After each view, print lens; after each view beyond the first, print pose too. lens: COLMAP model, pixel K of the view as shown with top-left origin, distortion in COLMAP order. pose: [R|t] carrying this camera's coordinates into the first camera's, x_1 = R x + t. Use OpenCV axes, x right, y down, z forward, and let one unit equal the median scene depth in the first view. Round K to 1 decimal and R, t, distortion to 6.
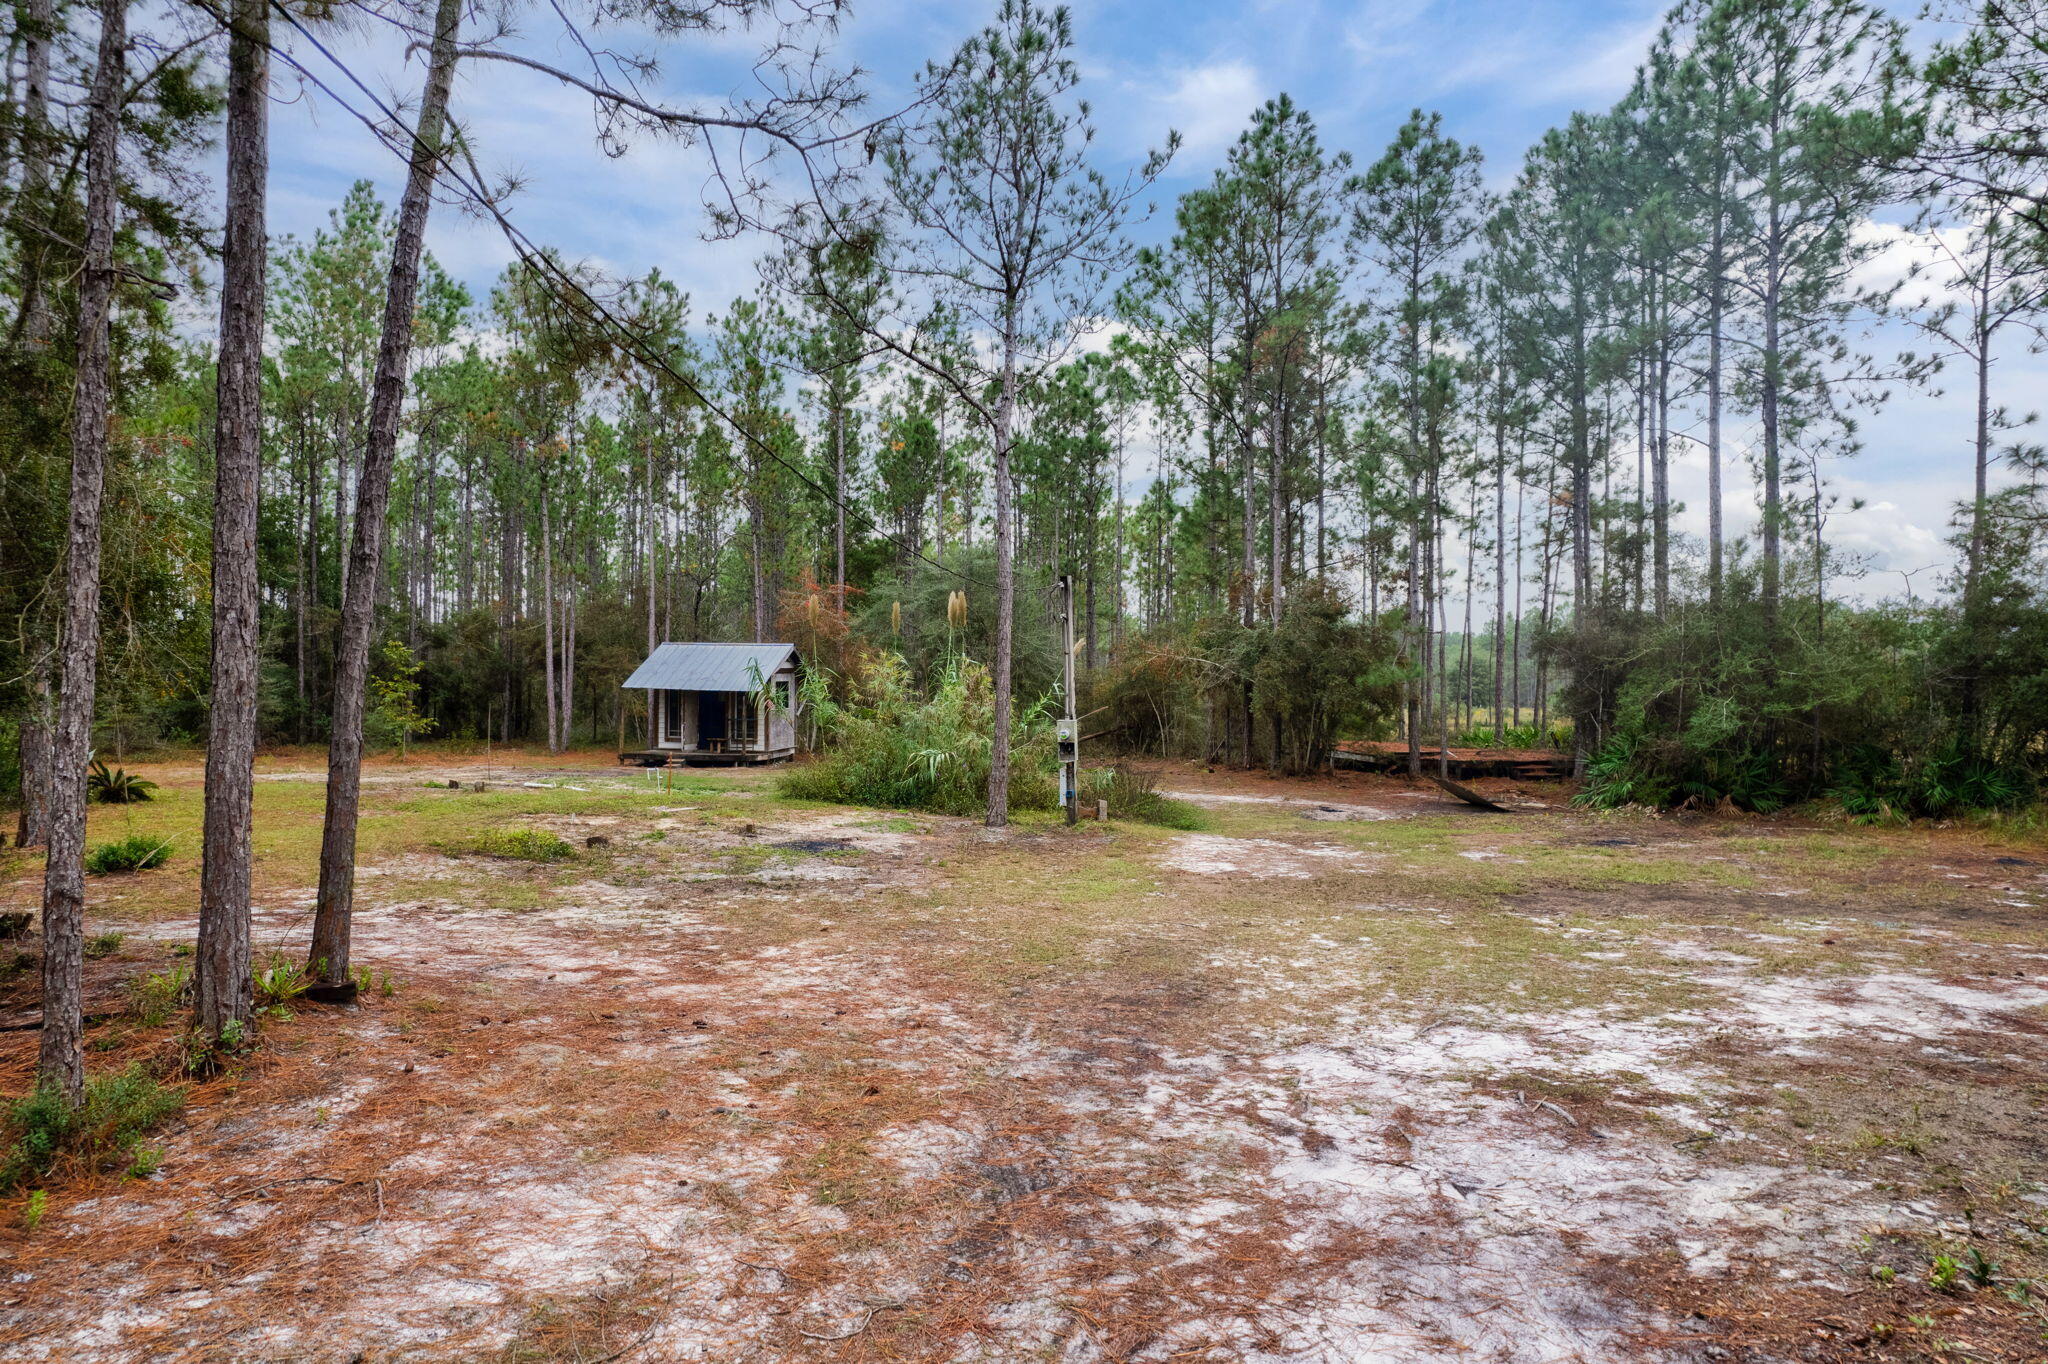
lens RADIAL K [[1258.0, 0, 1030.3], [0, 1258.0, 689.7], [0, 0, 1]] dist [-0.098739, 0.090071]
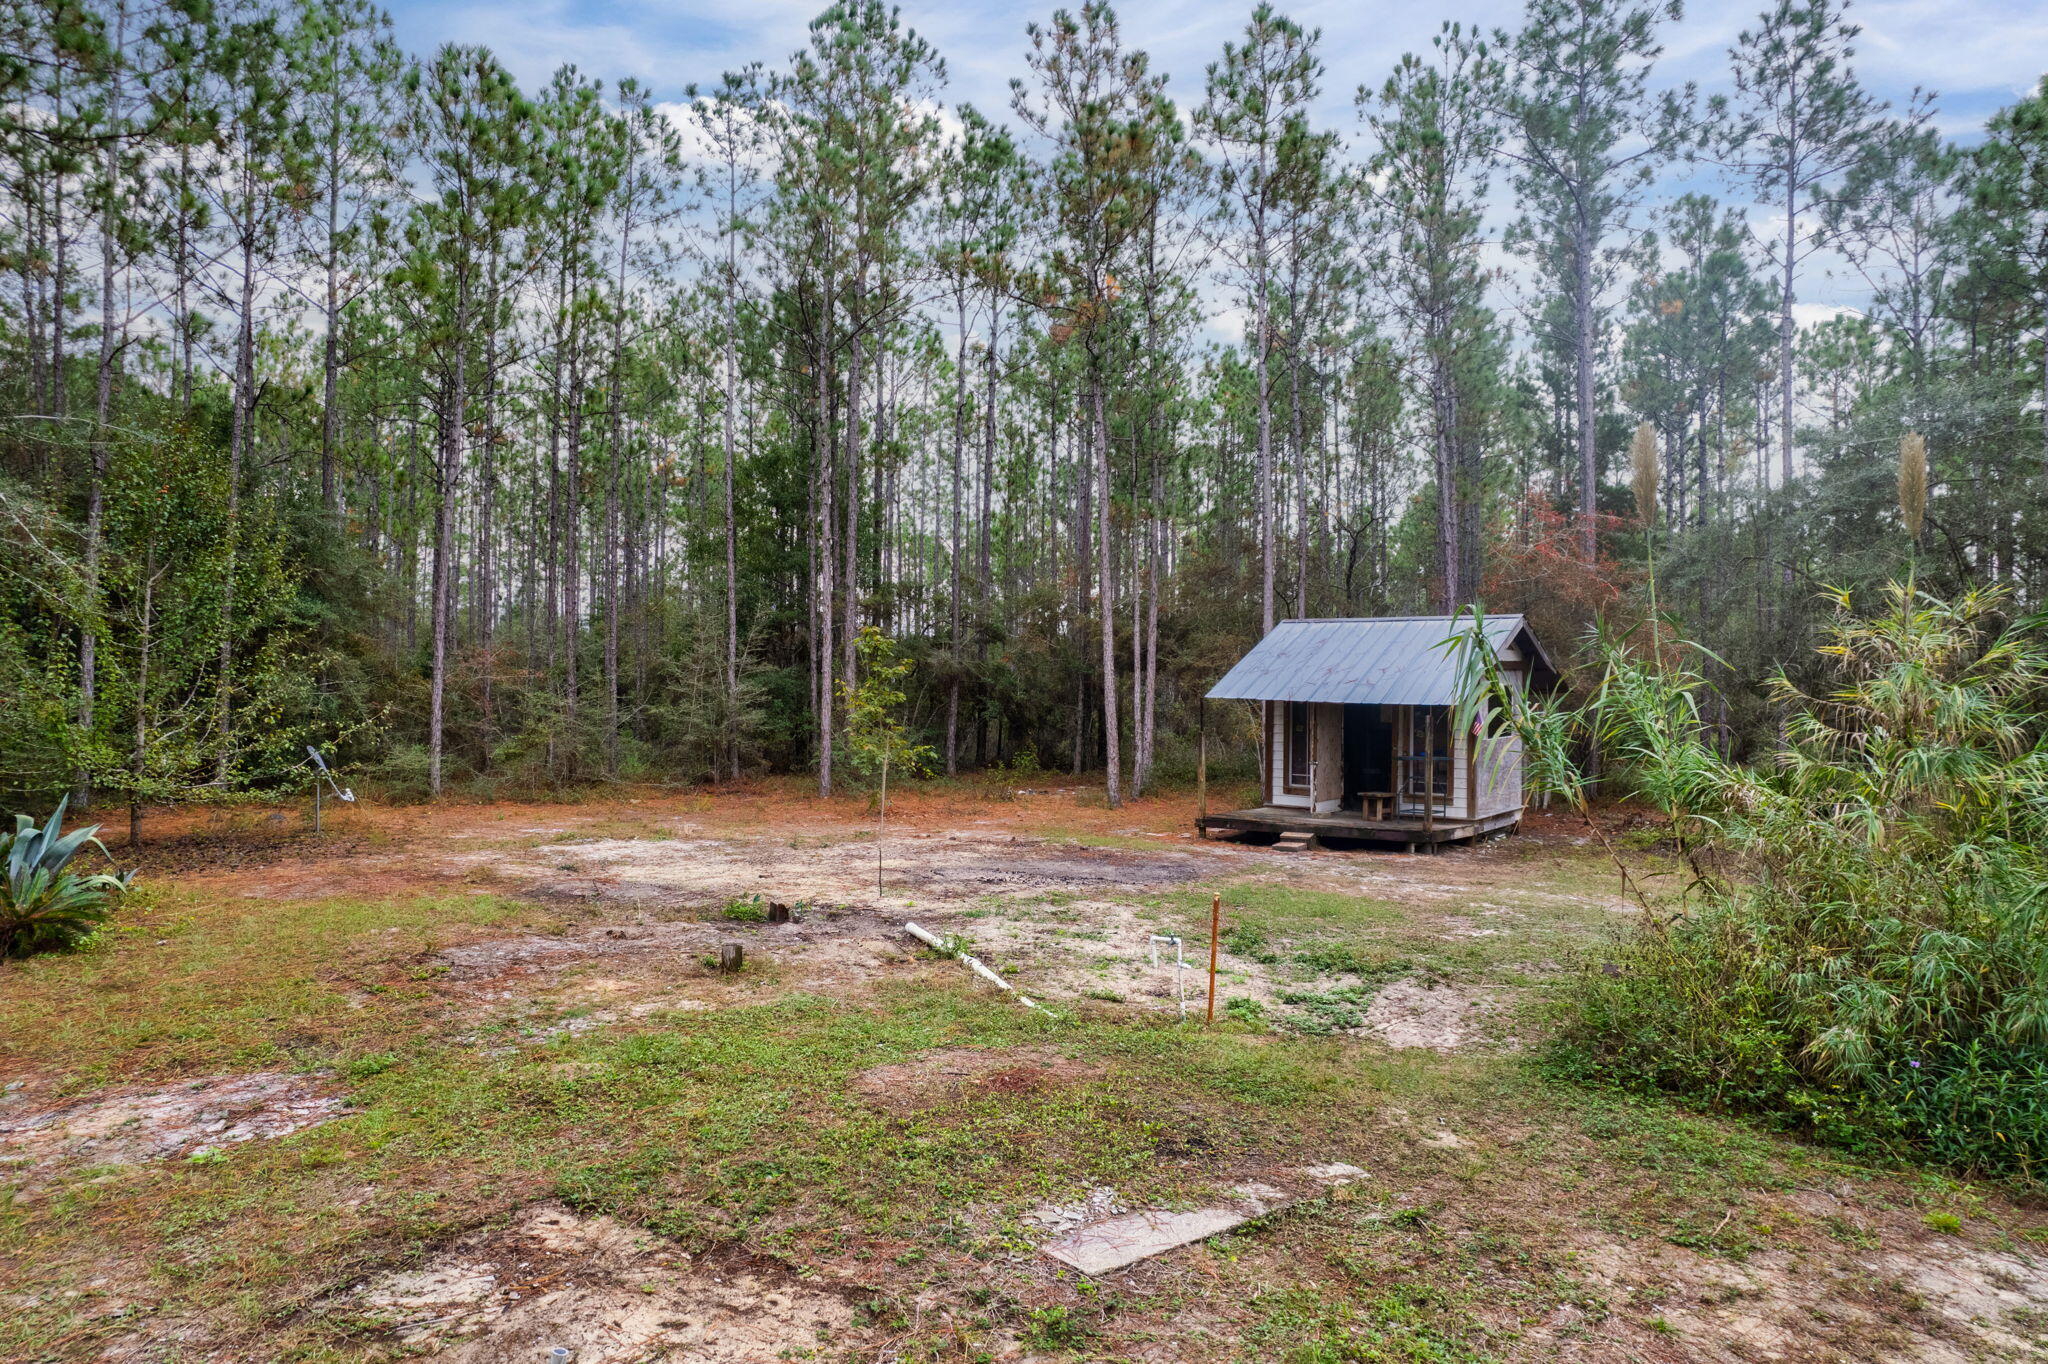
lens RADIAL K [[1258.0, 0, 1030.3], [0, 1258.0, 689.7], [0, 0, 1]] dist [-0.098739, 0.090071]
pose [[0.864342, -0.002898, -0.502896, -0.123925], [-0.000782, 0.999974, -0.007107, -0.001337], [0.502903, 0.006536, 0.864318, 0.523781]]
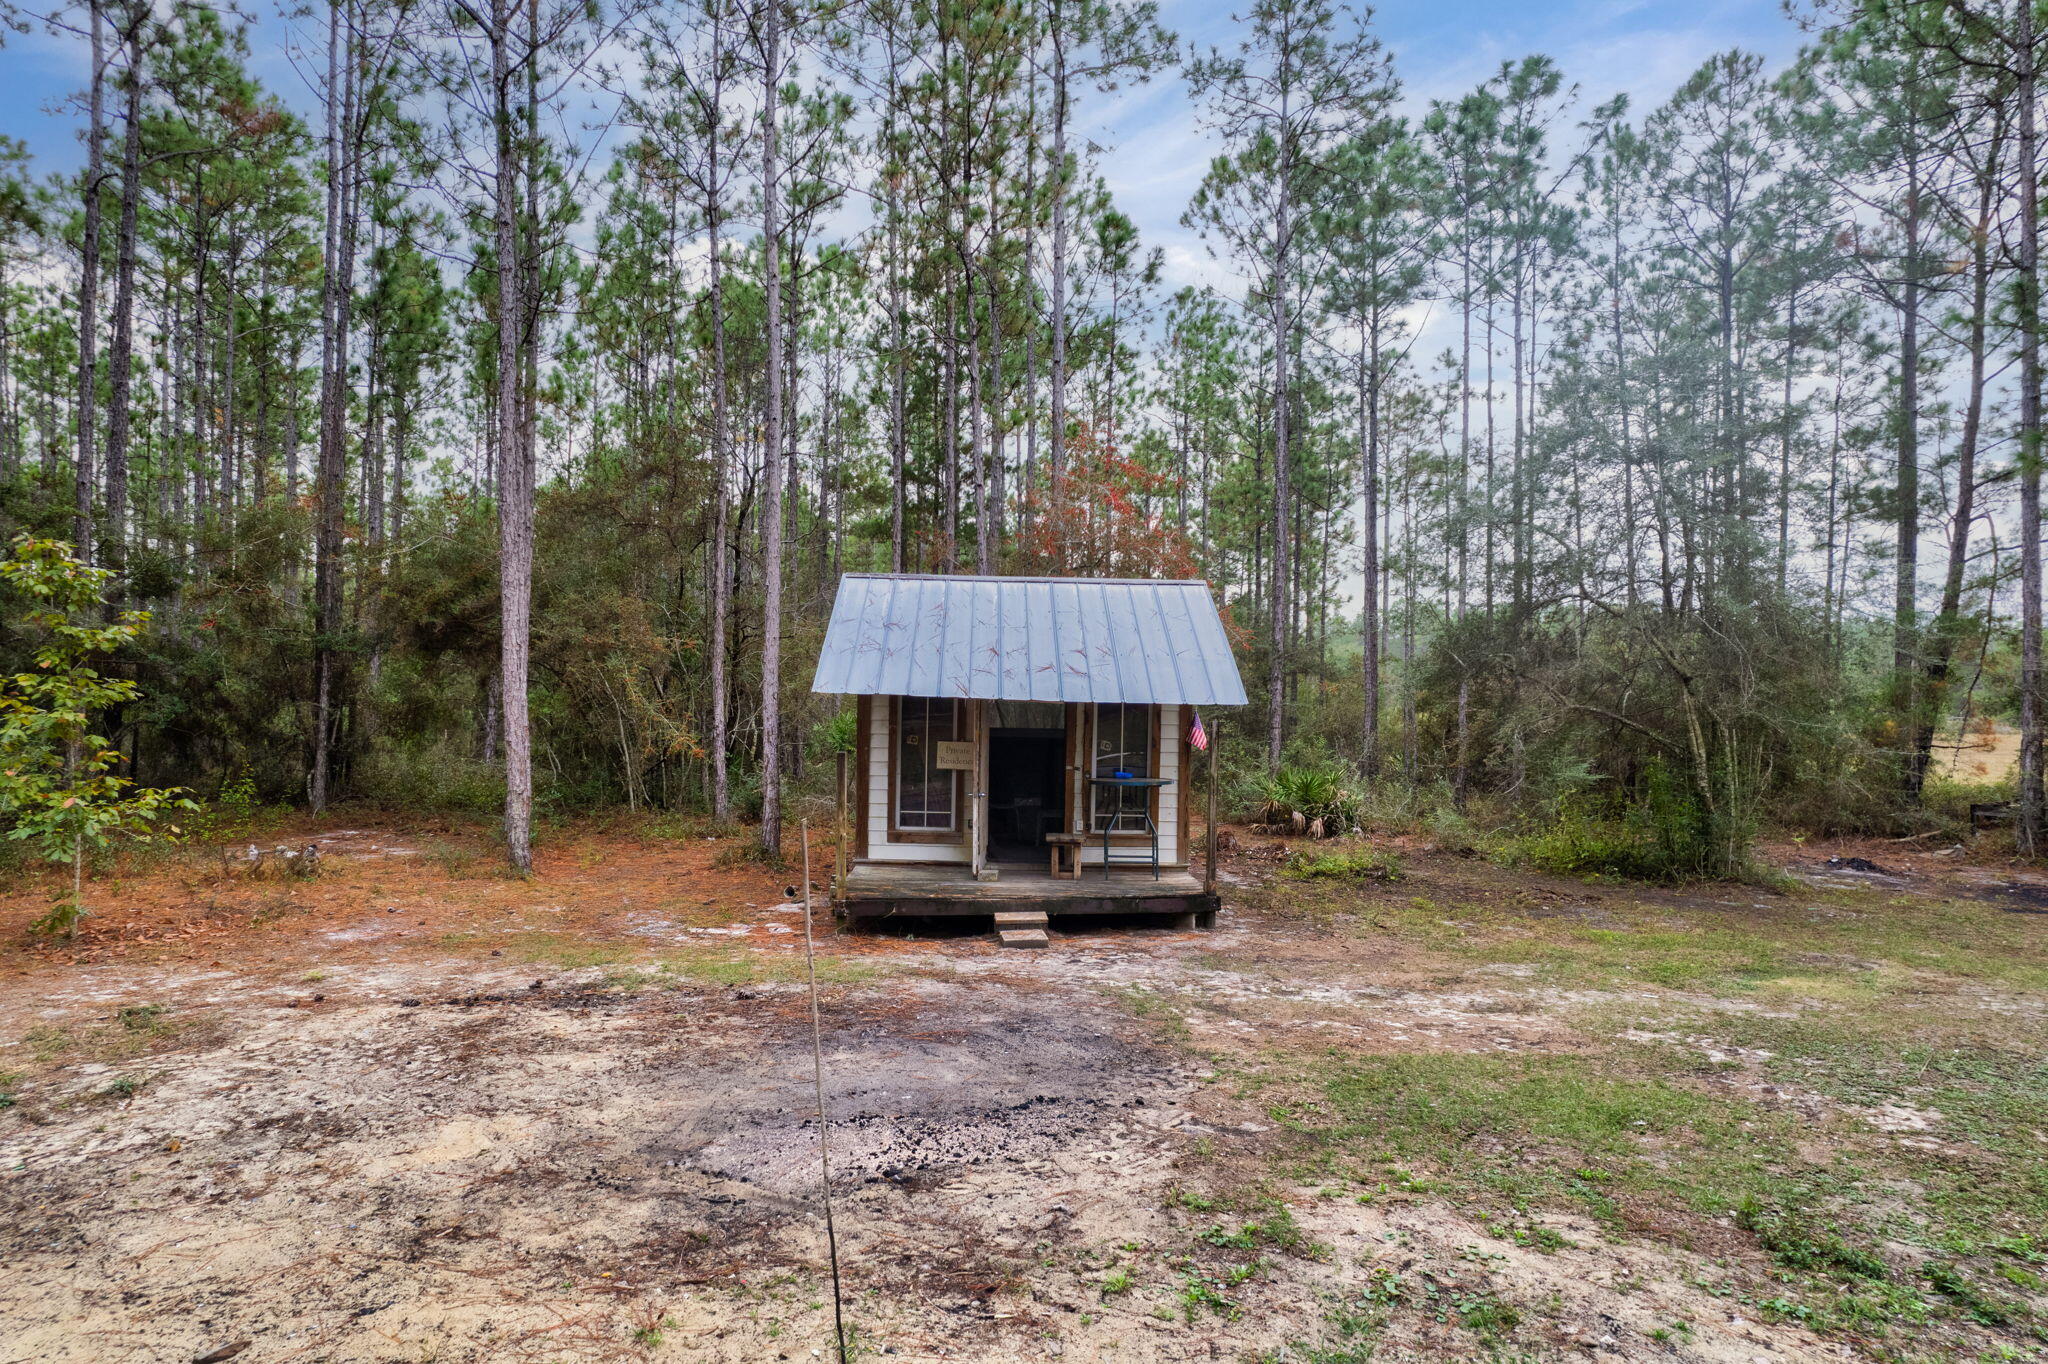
lens RADIAL K [[1258.0, 0, 1030.3], [0, 1258.0, 689.7], [0, 0, 1]] dist [-0.098739, 0.090071]
pose [[0.981689, 0.001647, 0.190485, -0.370454], [-0.001627, 0.999999, -0.000262, -0.002666], [-0.190485, -0.000052, 0.981690, 0.734683]]
